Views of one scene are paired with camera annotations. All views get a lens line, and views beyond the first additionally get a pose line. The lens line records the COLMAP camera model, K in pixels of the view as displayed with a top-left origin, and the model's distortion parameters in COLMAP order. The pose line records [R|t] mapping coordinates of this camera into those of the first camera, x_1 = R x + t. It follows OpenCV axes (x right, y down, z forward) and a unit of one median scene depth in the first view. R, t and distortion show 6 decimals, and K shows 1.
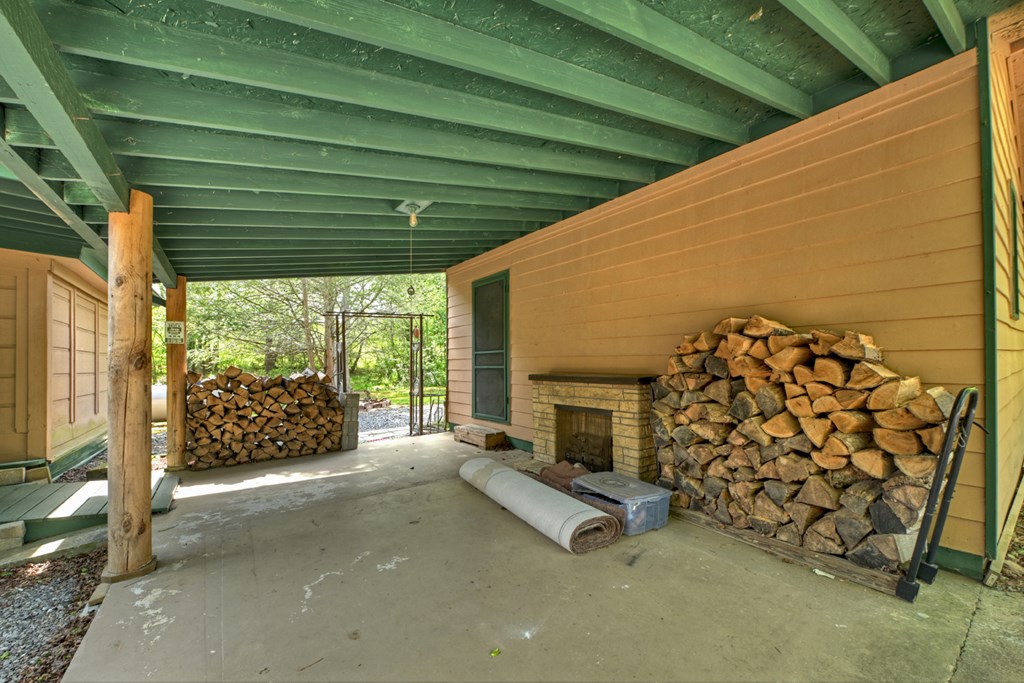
lens RADIAL K [[422.7, 0, 511.2], [0, 422.7, 334.2], [0, 0, 1]] dist [-0.017171, -0.000154]
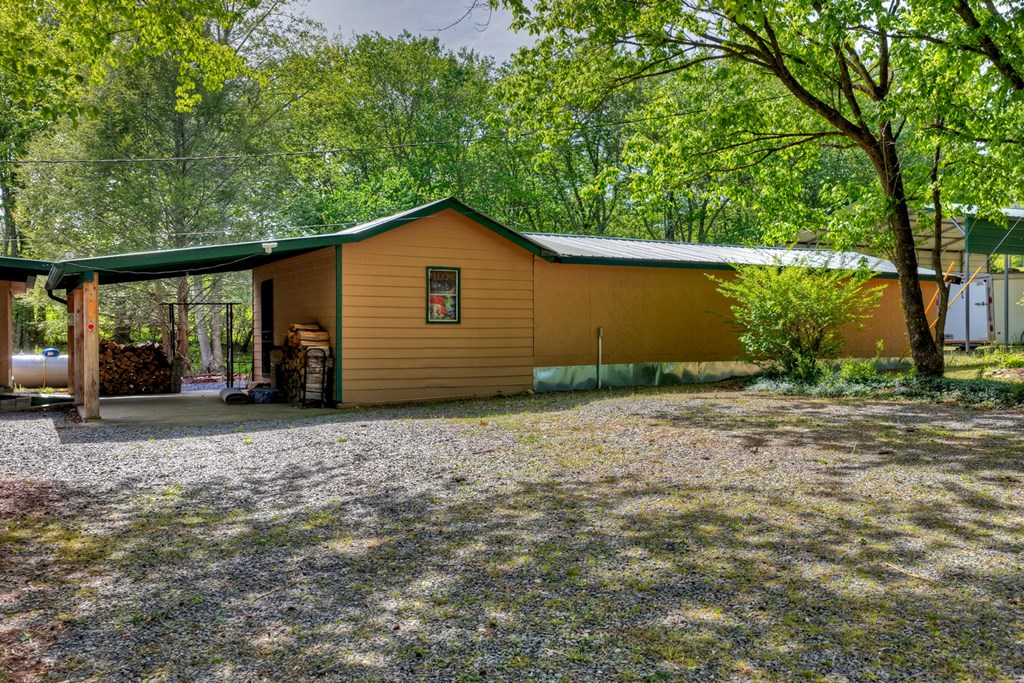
lens RADIAL K [[840.9, 0, 520.6], [0, 840.9, 342.2], [0, 0, 1]] dist [0.027686, 0.011414]
pose [[0.996799, 0.017290, -0.078061, 1.176106], [-0.011788, 0.997449, 0.070400, -0.154944], [0.079079, -0.069255, 0.994460, -2.079704]]
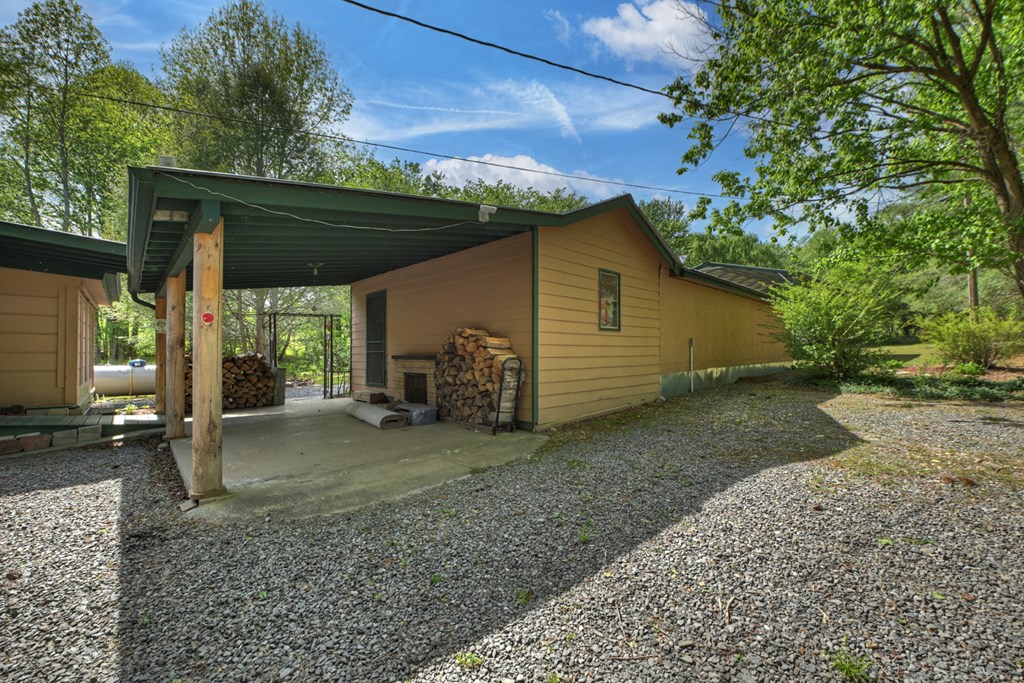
lens RADIAL K [[422.7, 0, 507.2], [0, 422.7, 344.8], [0, 0, 1]] dist [-0.017171, -0.000154]
pose [[0.990863, 0.016052, 0.133914, 0.232984], [-0.022225, 0.998752, 0.044731, -0.028356], [-0.133029, -0.047299, 0.989983, -0.622049]]
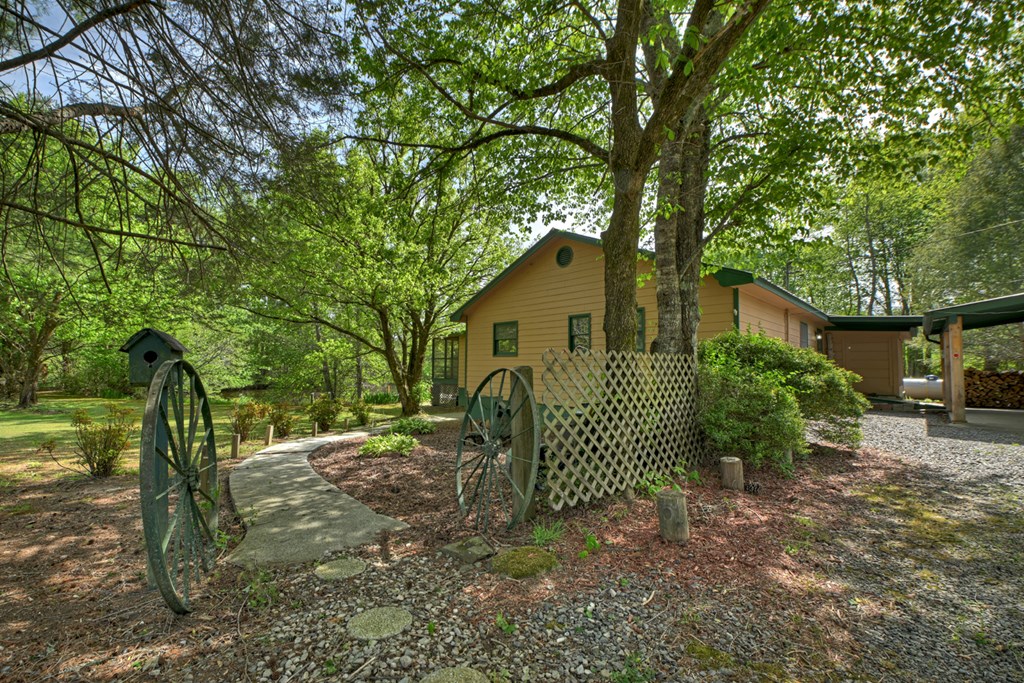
lens RADIAL K [[422.7, 0, 523.0], [0, 422.7, 350.0], [0, 0, 1]] dist [-0.017171, -0.000154]
pose [[0.201222, -0.027869, -0.979149, 1.055598], [0.052826, 0.998449, -0.017562, -0.106023], [0.978120, -0.048191, 0.202382, -1.829251]]
